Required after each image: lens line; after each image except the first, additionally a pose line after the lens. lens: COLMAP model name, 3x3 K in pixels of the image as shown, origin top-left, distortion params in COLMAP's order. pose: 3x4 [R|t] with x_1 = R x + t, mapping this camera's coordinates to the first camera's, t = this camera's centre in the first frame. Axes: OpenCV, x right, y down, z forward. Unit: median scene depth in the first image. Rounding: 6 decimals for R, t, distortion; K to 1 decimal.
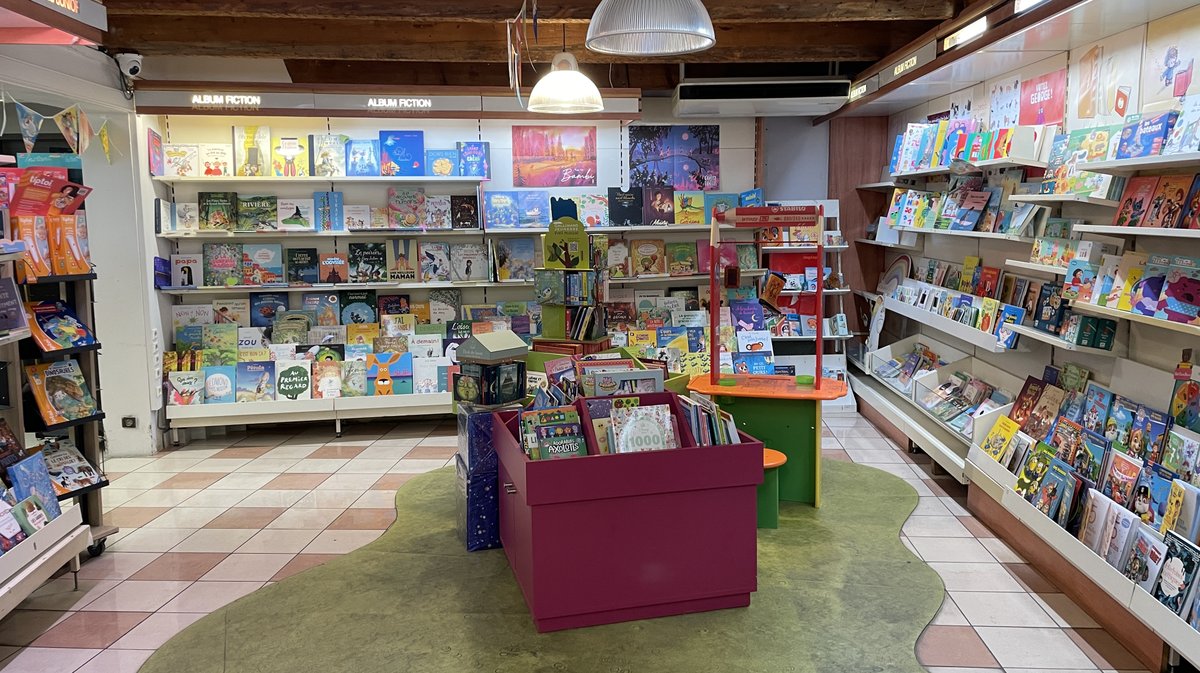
lens RADIAL K [[900.4, 0, 603.2], [0, 900.4, 337.4], [0, 0, 1]] dist [0.062299, -0.048431]
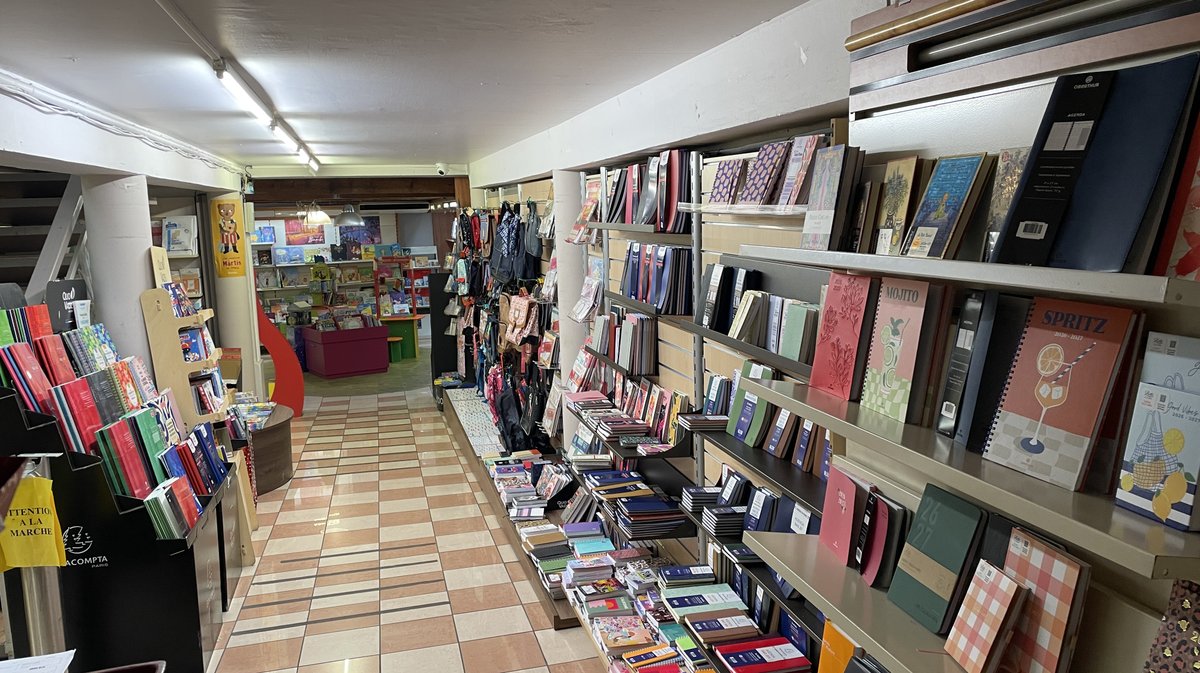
lens RADIAL K [[900.4, 0, 607.0], [0, 900.4, 334.9], [0, 0, 1]] dist [0.062299, -0.048431]
pose [[0.945766, -0.060955, 0.319079, -0.078739], [0.064740, 0.997901, -0.001259, 0.111380], [-0.318333, 0.021848, 0.947727, -1.401247]]
